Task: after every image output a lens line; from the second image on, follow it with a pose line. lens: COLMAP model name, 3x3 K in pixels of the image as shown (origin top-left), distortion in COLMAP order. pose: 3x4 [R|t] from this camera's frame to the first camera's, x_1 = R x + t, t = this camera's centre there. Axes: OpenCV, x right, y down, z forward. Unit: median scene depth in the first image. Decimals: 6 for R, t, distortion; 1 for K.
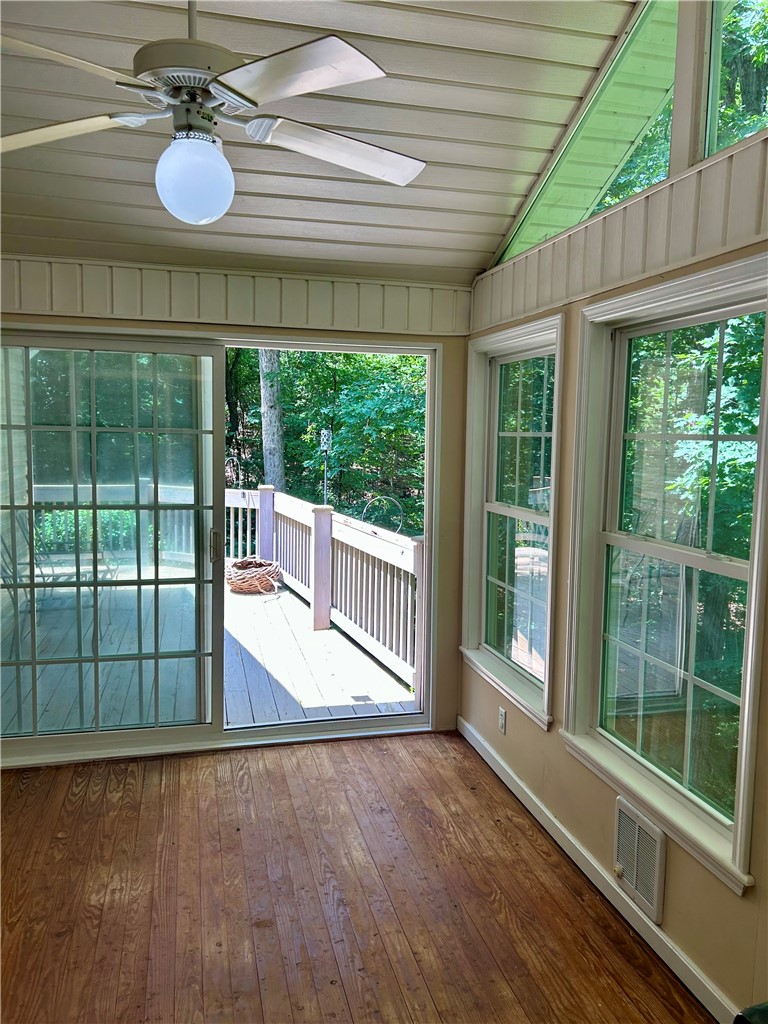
lens RADIAL K [[769.9, 0, 384.0], [0, 769.9, 511.0], [0, 0, 1]] dist [0.014246, -0.001718]
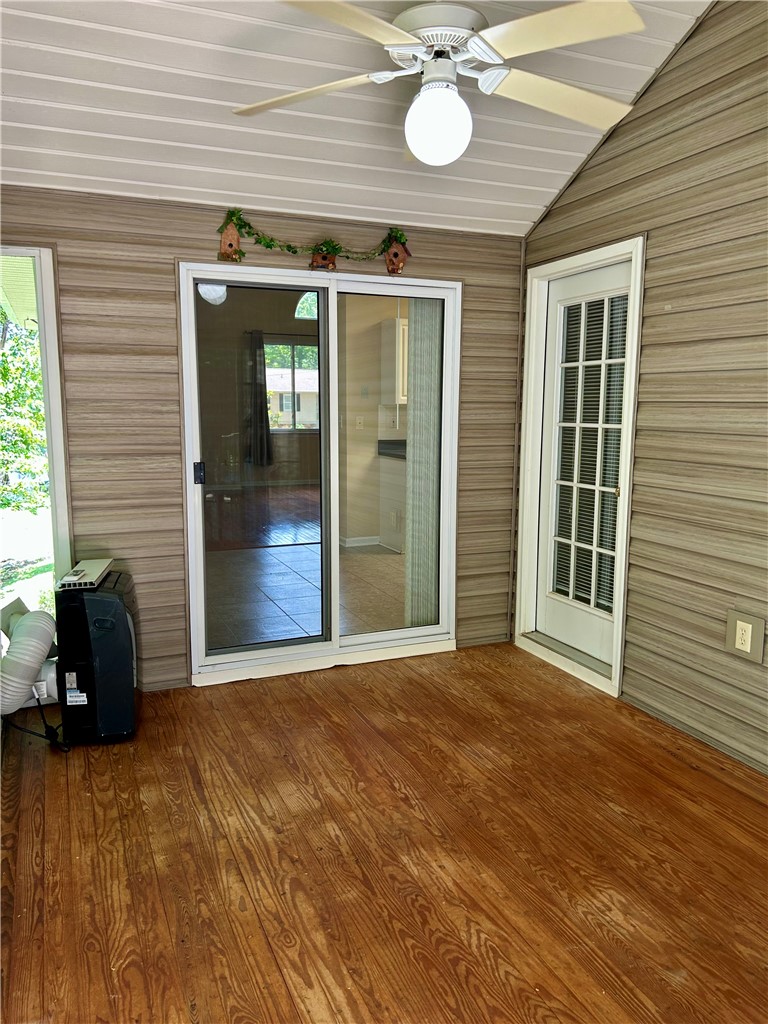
lens RADIAL K [[769.9, 0, 382.5], [0, 769.9, 513.1], [0, 0, 1]] dist [0.014246, -0.001718]
pose [[-0.987620, 0.003915, -0.156819, 0.015235], [-0.033388, 0.971536, 0.234529, -0.109512], [0.153274, 0.236861, -0.959377, 1.804315]]
